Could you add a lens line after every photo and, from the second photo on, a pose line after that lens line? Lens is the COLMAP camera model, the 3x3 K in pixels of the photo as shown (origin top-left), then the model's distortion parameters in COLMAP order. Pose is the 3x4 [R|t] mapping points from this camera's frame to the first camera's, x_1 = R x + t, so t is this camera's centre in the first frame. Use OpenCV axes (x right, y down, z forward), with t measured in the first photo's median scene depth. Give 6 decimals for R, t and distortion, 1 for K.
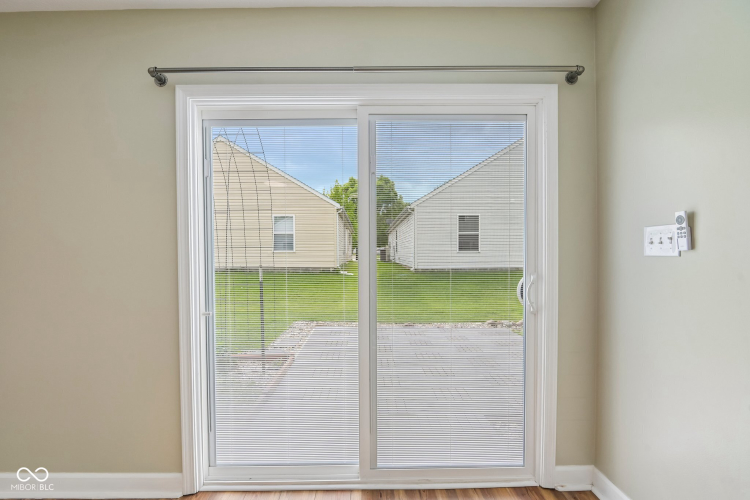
lens RADIAL K [[349.4, 0, 375.4], [0, 349.4, 254.4], [0, 0, 1]] dist [-0.008163, -0.003928]
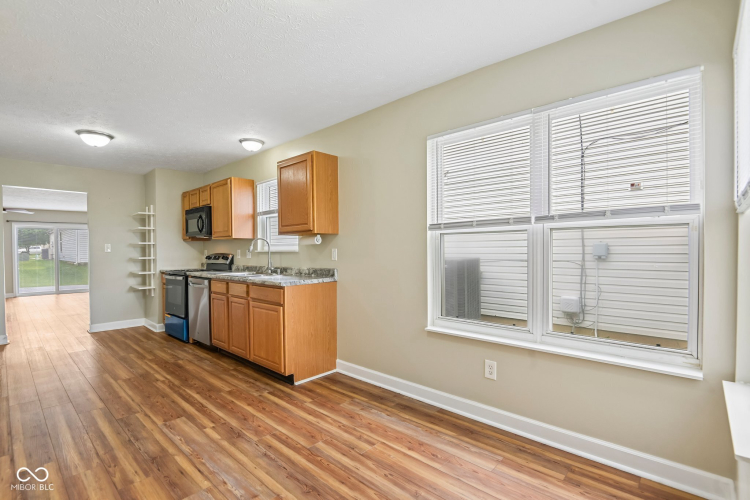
lens RADIAL K [[349.4, 0, 367.3], [0, 349.4, 254.2], [0, 0, 1]] dist [-0.008163, -0.003928]
pose [[0.706512, -0.013907, 0.707564, -0.072444], [0.009025, 0.999903, 0.010641, 0.003579], [-0.707643, -0.001133, 0.706569, -1.095790]]
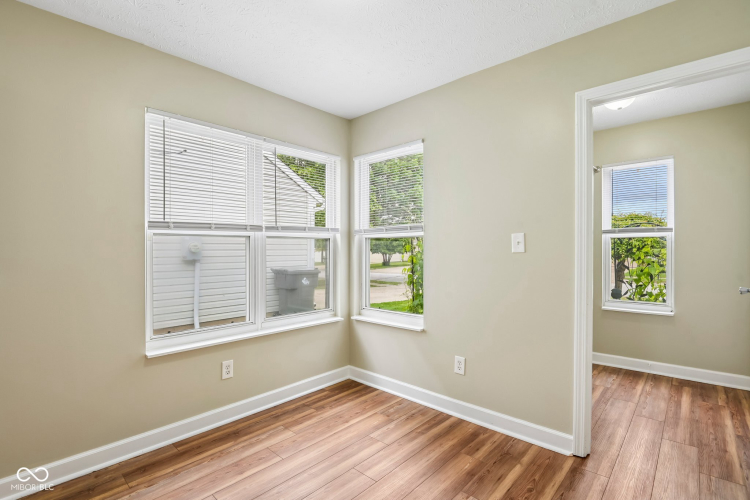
lens RADIAL K [[349.4, 0, 370.6], [0, 349.4, 256.6], [0, 0, 1]] dist [-0.008163, -0.003928]
pose [[-0.704229, -0.006754, 0.709941, -0.089209], [0.008074, 0.999814, 0.017520, 0.002882], [-0.709927, 0.018070, -0.704044, -0.900721]]
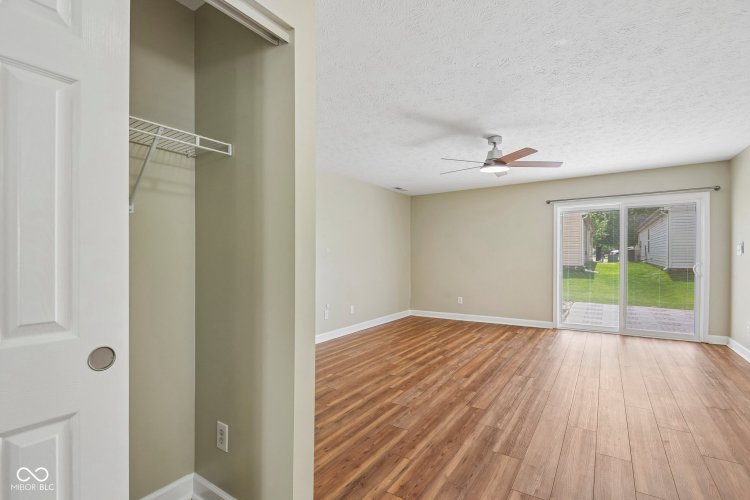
lens RADIAL K [[349.4, 0, 371.9], [0, 349.4, 257.0], [0, 0, 1]] dist [-0.008163, -0.003928]
pose [[0.813446, 0.007207, -0.581596, -0.007302], [-0.002329, 0.999956, 0.009134, -0.000307], [0.581636, -0.006075, 0.813427, -0.425352]]
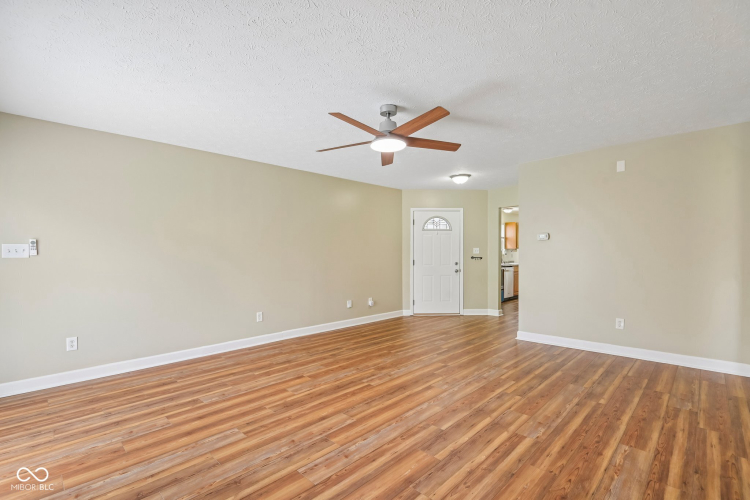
lens RADIAL K [[349.4, 0, 375.1], [0, 349.4, 255.0], [0, 0, 1]] dist [-0.008163, -0.003928]
pose [[-0.699558, 0.014791, 0.714422, -0.298271], [0.014492, 0.999874, -0.006510, 0.004084], [-0.714429, 0.005799, -0.699684, 0.120186]]
